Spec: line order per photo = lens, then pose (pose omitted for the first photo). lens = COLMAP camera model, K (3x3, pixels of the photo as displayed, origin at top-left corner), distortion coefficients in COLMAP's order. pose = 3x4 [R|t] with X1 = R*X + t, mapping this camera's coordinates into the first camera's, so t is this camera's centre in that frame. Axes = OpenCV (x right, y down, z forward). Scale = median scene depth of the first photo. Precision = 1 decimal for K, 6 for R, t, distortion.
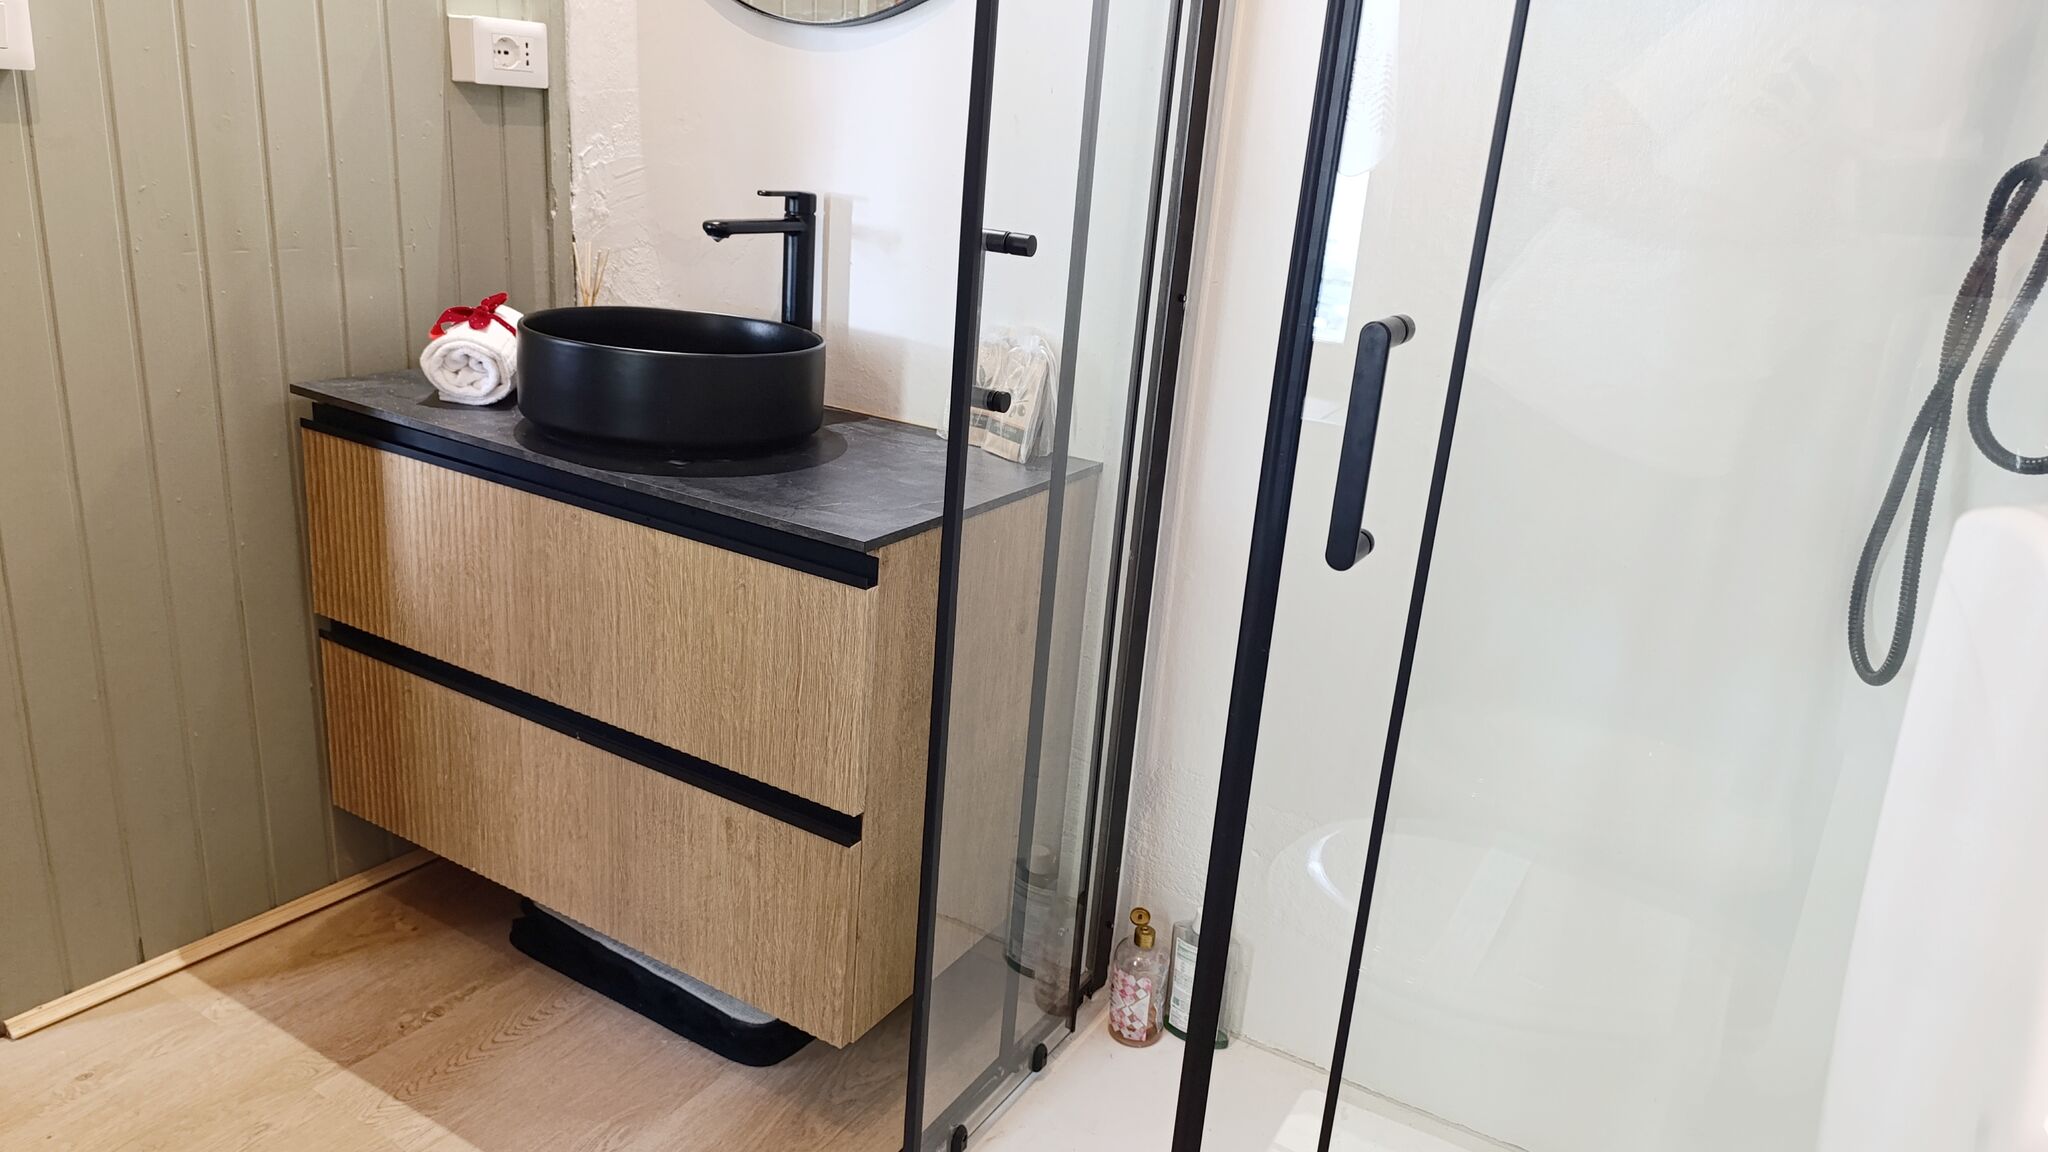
lens RADIAL K [[1405.2, 0, 1024.0], [0, 1405.2, 576.0], [0, 0, 1]] dist [0.032069, -0.029412]
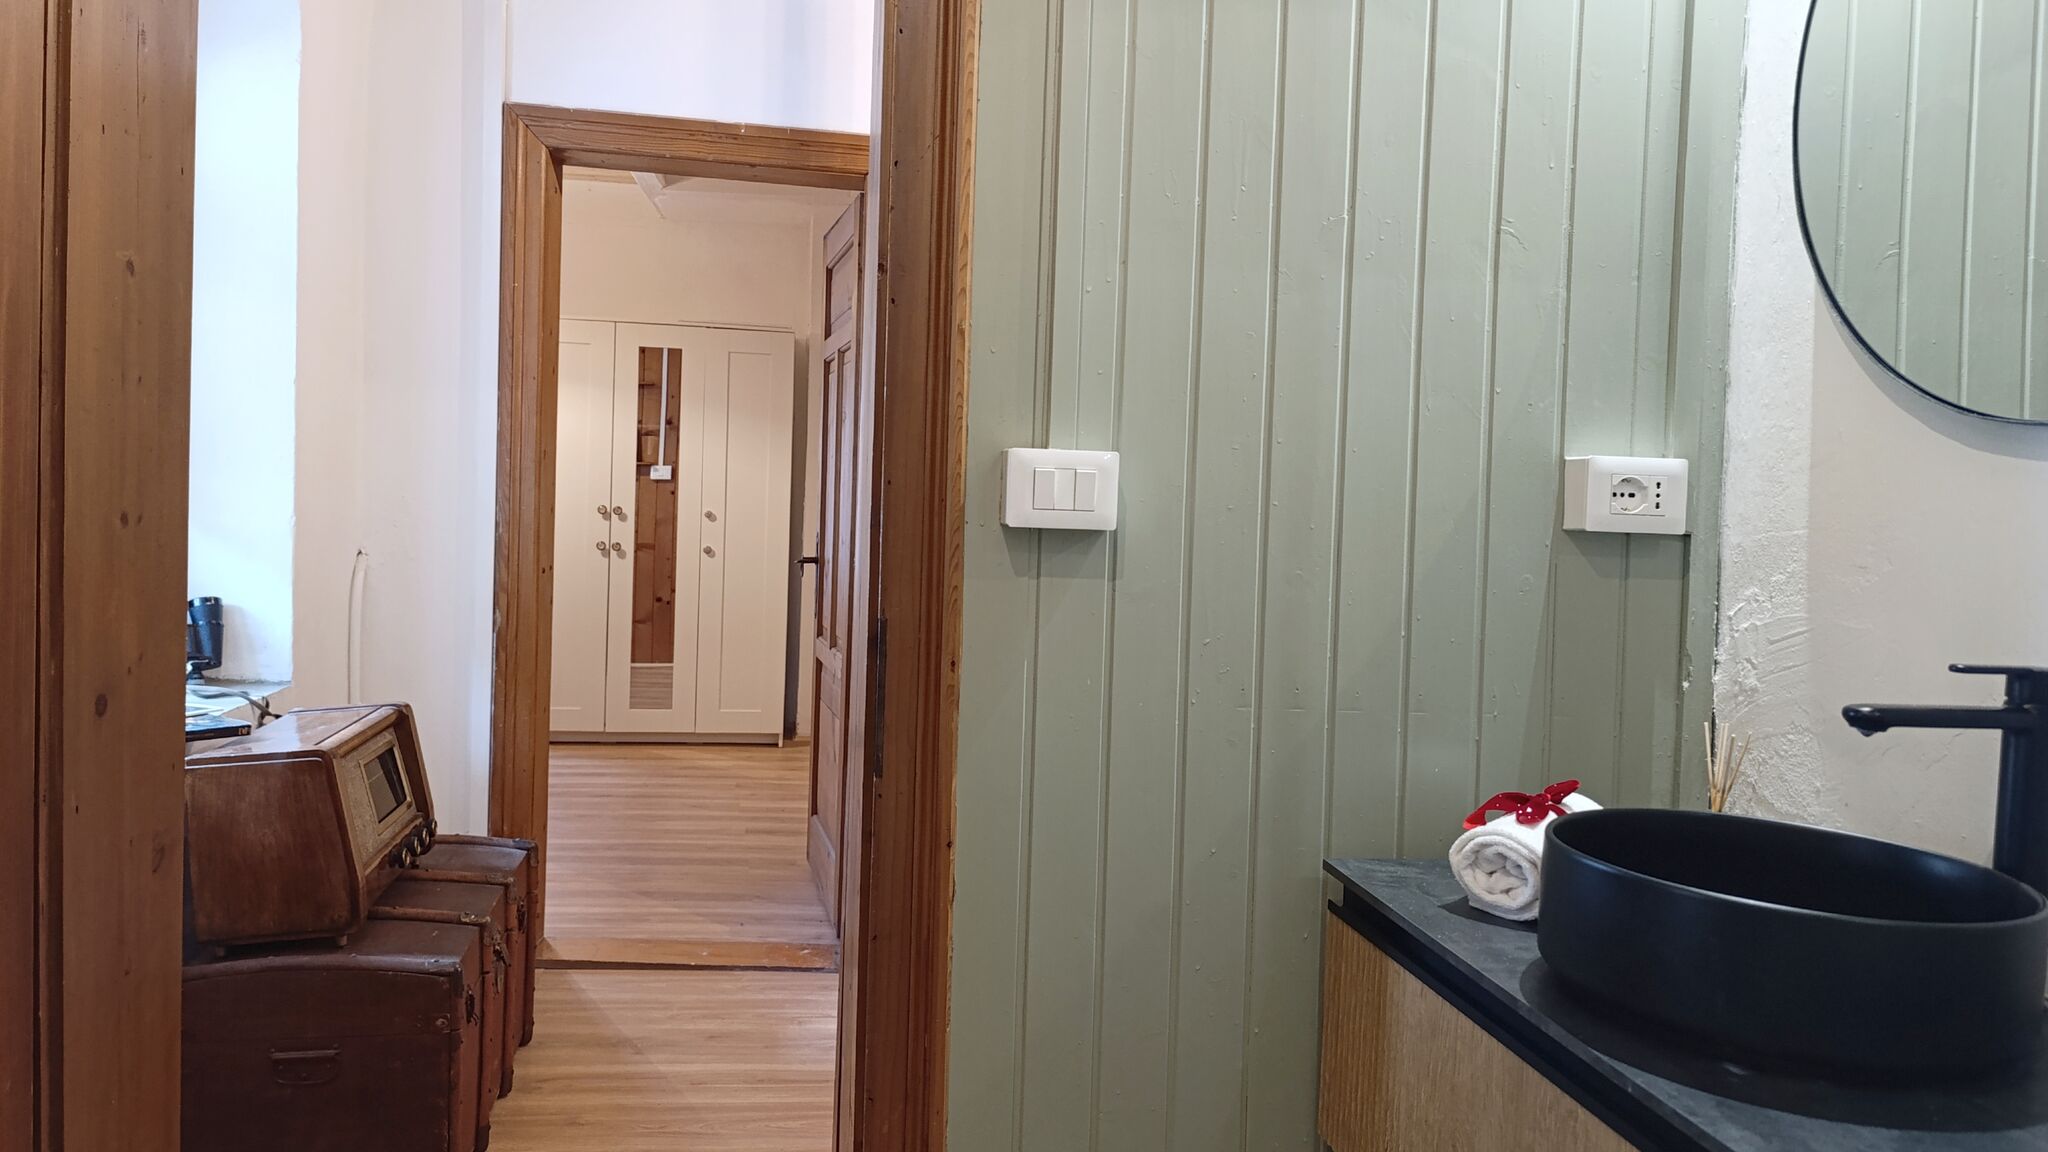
lens RADIAL K [[1411.5, 0, 1026.3], [0, 1411.5, 559.8], [0, 0, 1]] dist [0.037294, -0.044726]
pose [[0.649362, -0.021985, -0.760161, 0.035213], [-0.227018, 0.948401, -0.221358, -0.071511], [0.725804, 0.316311, 0.610864, 0.253493]]
